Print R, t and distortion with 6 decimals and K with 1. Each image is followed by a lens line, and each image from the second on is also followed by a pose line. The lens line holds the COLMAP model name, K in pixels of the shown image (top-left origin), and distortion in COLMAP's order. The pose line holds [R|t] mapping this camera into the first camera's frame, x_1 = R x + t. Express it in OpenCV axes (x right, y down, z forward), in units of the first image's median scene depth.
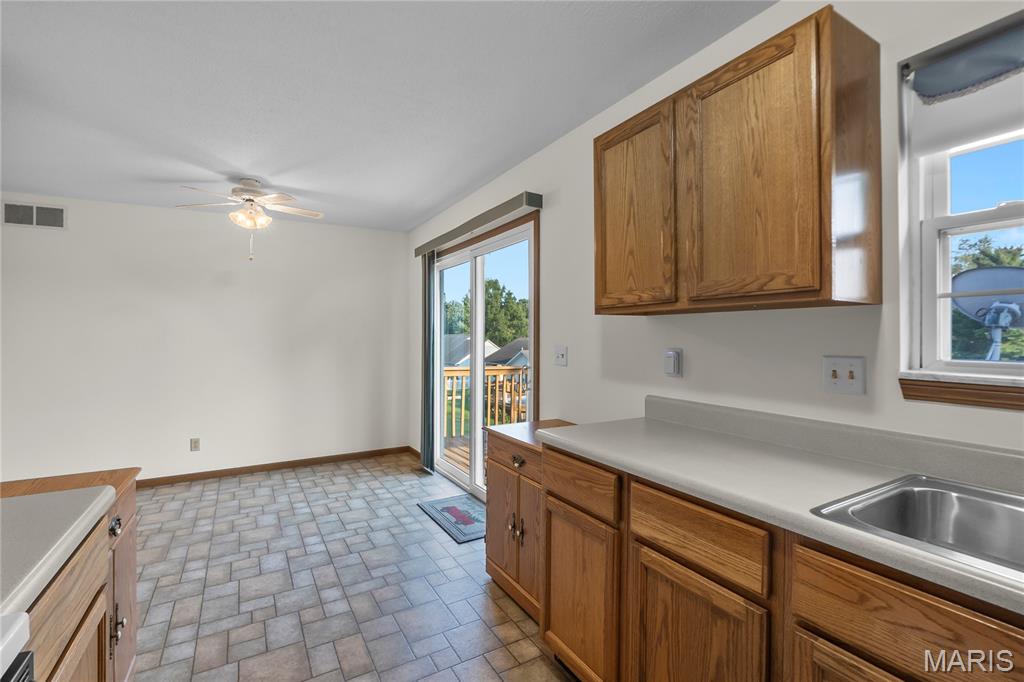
lens RADIAL K [[440.8, 0, 508.7], [0, 440.8, 337.7], [0, 0, 1]] dist [-0.004096, 0.000725]
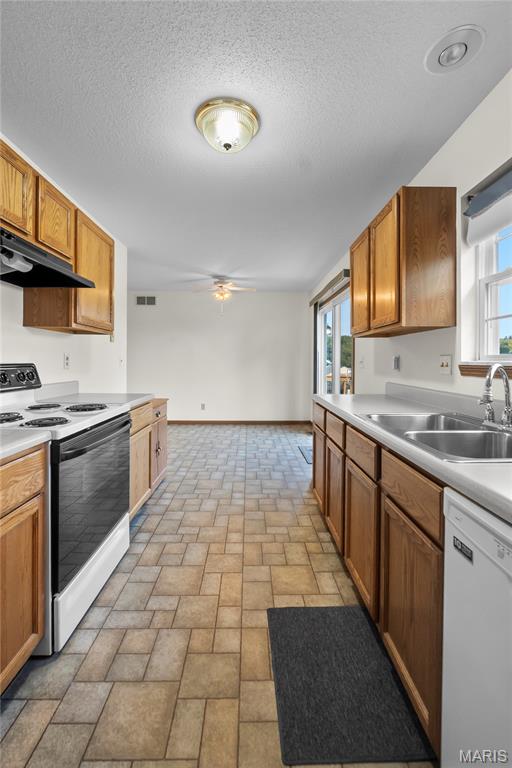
lens RADIAL K [[330.6, 0, 262.8], [0, 330.6, 362.4], [0, 0, 1]] dist [-0.004096, 0.000725]
pose [[0.876334, 0.009906, -0.481602, 0.343698], [-0.007756, 0.999949, 0.006455, 0.032040], [0.481642, -0.001922, 0.876366, -0.272222]]
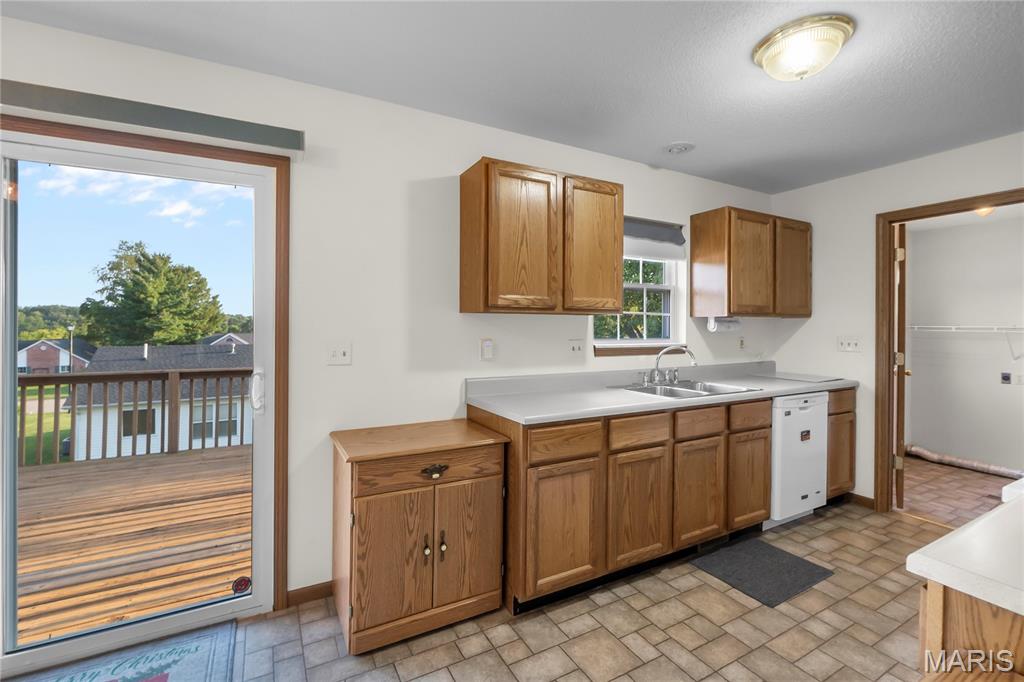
lens RADIAL K [[440.8, 0, 511.0], [0, 440.8, 328.3], [0, 0, 1]] dist [-0.004096, 0.000725]
pose [[0.062777, -0.007946, 0.997996, -0.582649], [0.002426, 0.999967, 0.007809, -0.011710], [-0.998025, 0.001931, 0.062794, 0.533822]]
